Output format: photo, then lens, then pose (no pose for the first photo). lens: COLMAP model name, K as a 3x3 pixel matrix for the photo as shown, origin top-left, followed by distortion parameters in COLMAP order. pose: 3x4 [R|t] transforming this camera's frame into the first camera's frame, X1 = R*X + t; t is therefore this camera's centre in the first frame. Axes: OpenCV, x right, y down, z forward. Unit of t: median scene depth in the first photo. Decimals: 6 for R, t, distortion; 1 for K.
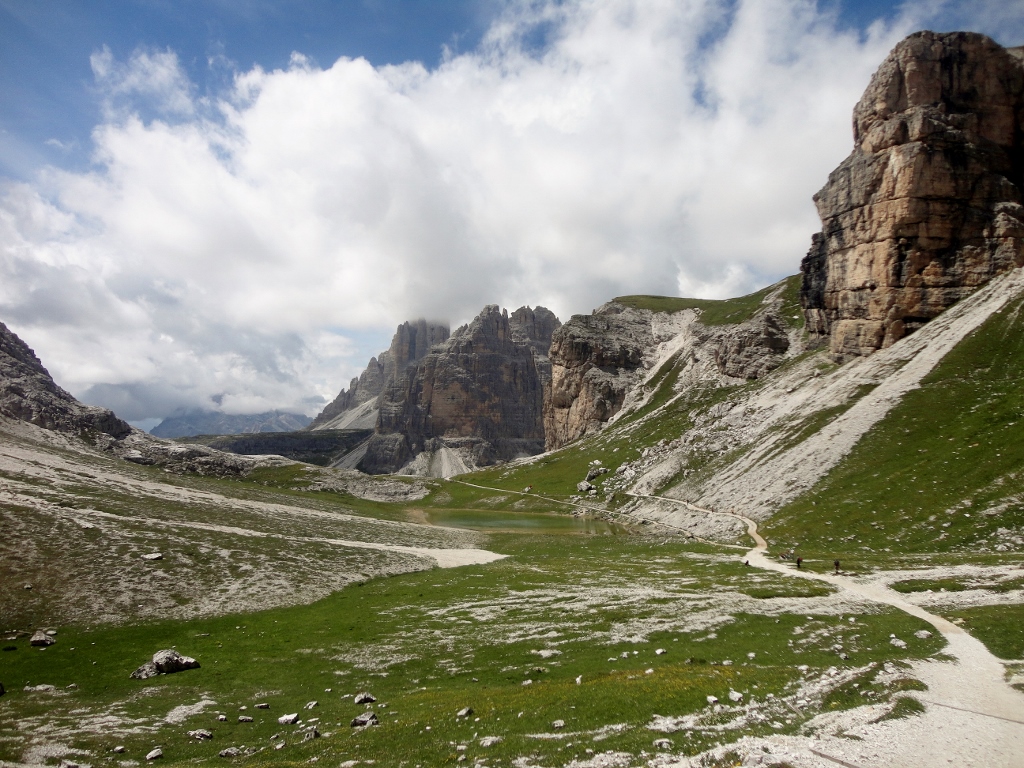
lens RADIAL K [[756.1, 0, 510.5], [0, 756.1, 381.2], [0, 0, 1]] dist [-0.010655, 0.013020]
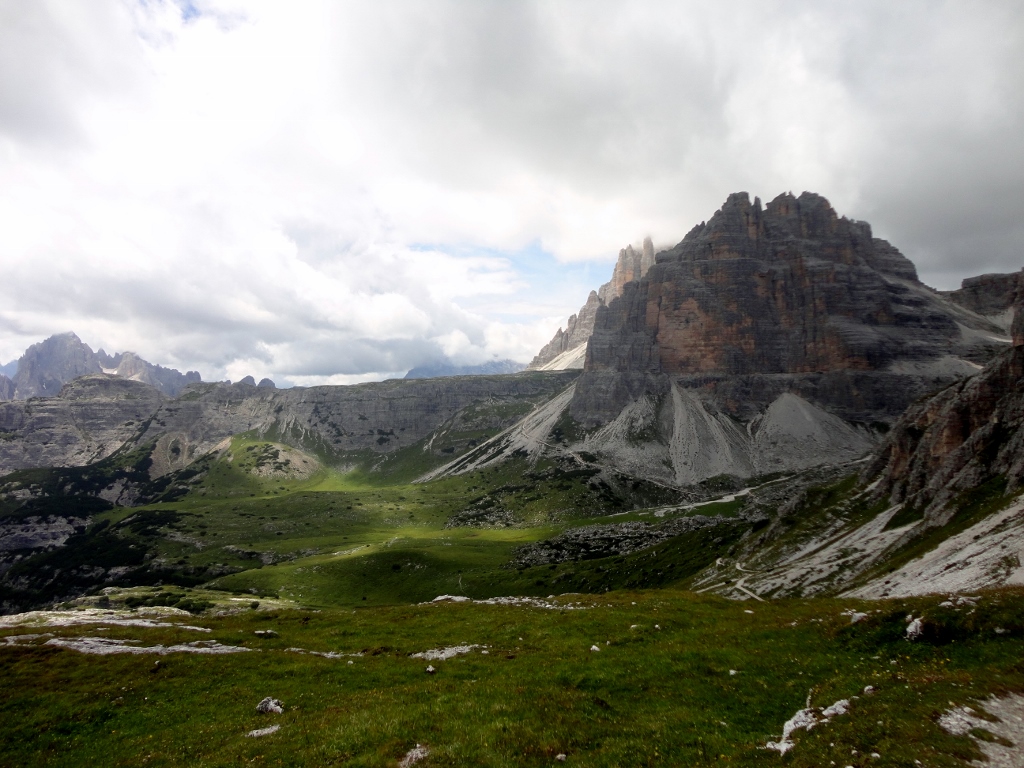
lens RADIAL K [[756.1, 0, 510.2], [0, 756.1, 386.1], [0, 0, 1]] dist [-0.010655, 0.013020]
pose [[0.952796, -0.018272, -0.303061, -0.018652], [0.040261, 0.996976, 0.066466, 0.030270], [0.300930, -0.075530, 0.950650, 0.245176]]
